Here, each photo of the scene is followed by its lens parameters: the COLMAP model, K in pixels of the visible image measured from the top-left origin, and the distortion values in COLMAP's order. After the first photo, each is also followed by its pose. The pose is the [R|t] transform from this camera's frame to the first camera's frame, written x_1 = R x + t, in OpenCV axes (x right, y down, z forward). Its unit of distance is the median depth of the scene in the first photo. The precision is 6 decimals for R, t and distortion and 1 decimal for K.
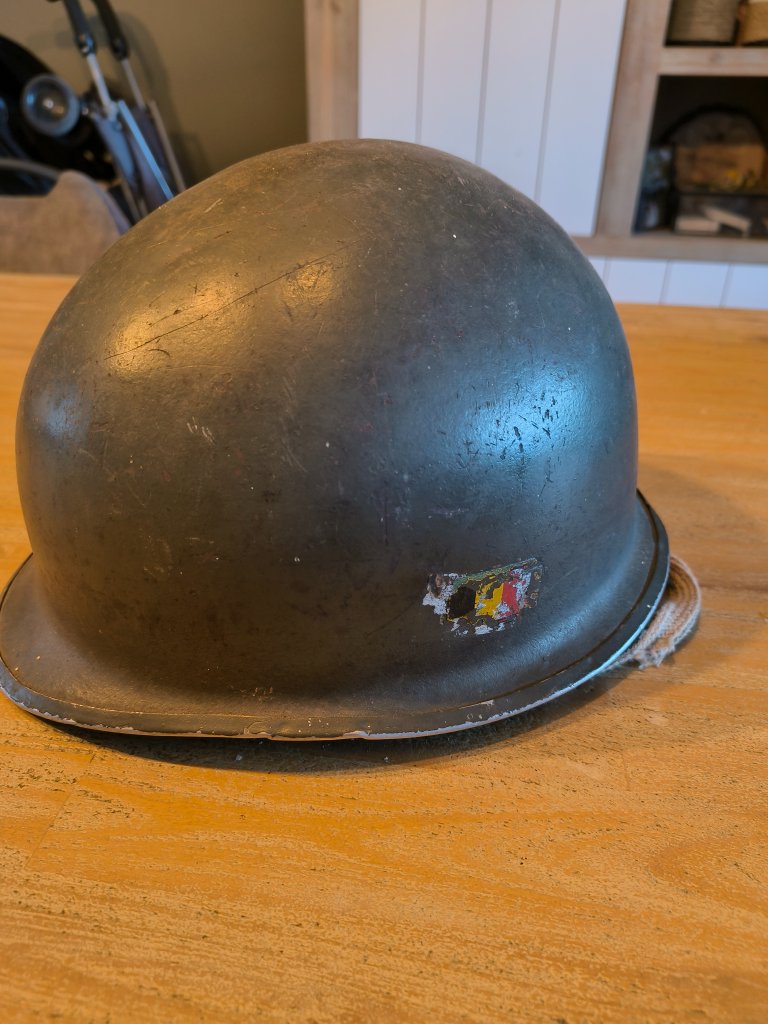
lens RADIAL K [[734.3, 0, 384.0], [0, 734.3, 512.0], [0, 0, 1]] dist [-0.018600, 0.006669]
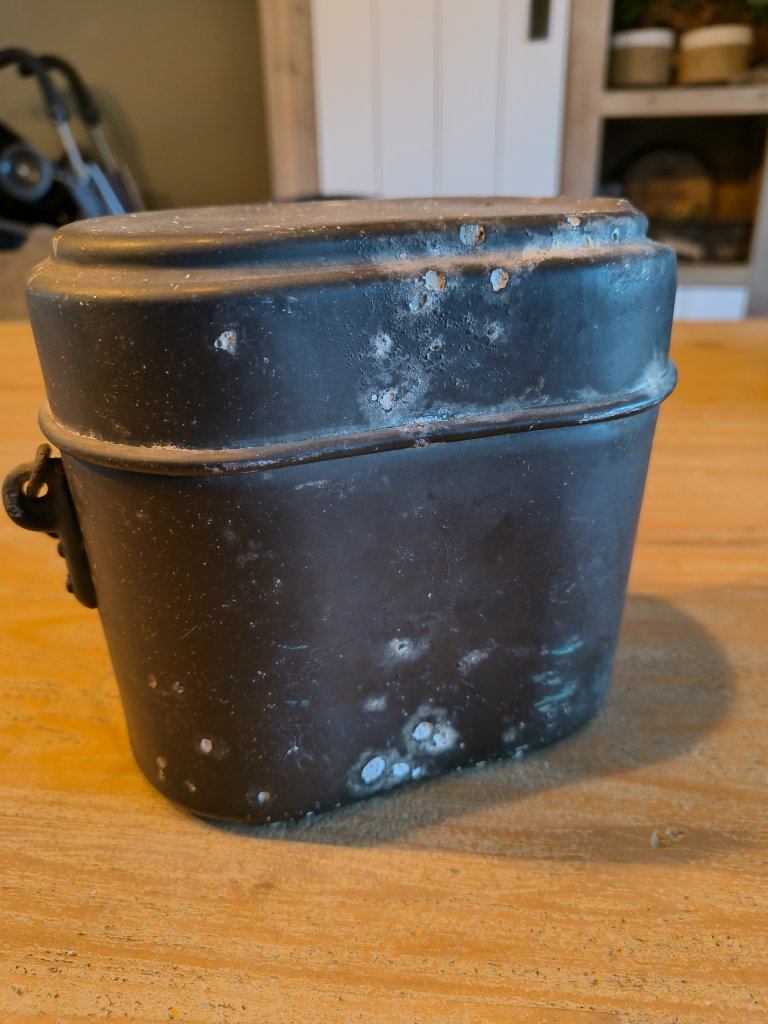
lens RADIAL K [[740.8, 0, 384.0], [0, 740.8, 512.0], [0, 0, 1]] dist [-0.020229, 0.003056]
pose [[0.998561, -0.052109, 0.012643, 0.141773], [0.052839, 0.996376, -0.066662, 0.201280], [-0.009123, 0.067234, 0.997695, -0.174152]]
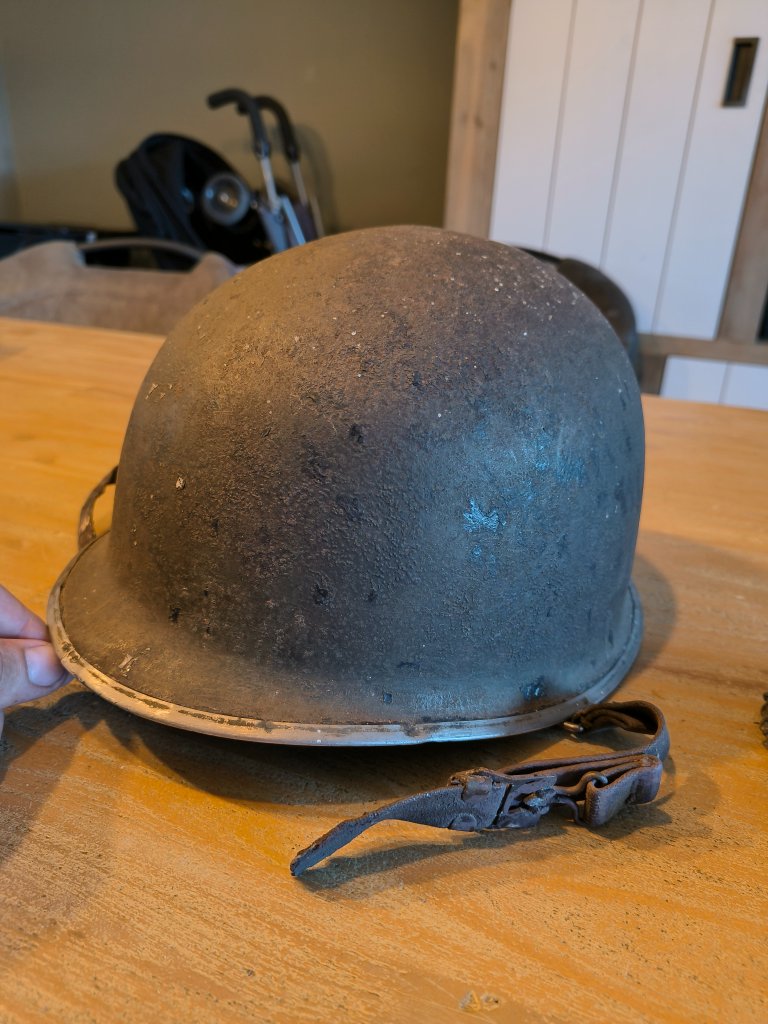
lens RADIAL K [[734.3, 0, 384.0], [0, 734.3, 512.0], [0, 0, 1]] dist [-0.018600, 0.006669]
pose [[0.974702, 0.109652, -0.194760, 0.554113], [-0.130925, 0.986346, -0.099904, 0.077385], [0.181146, 0.122875, 0.975750, -0.145347]]
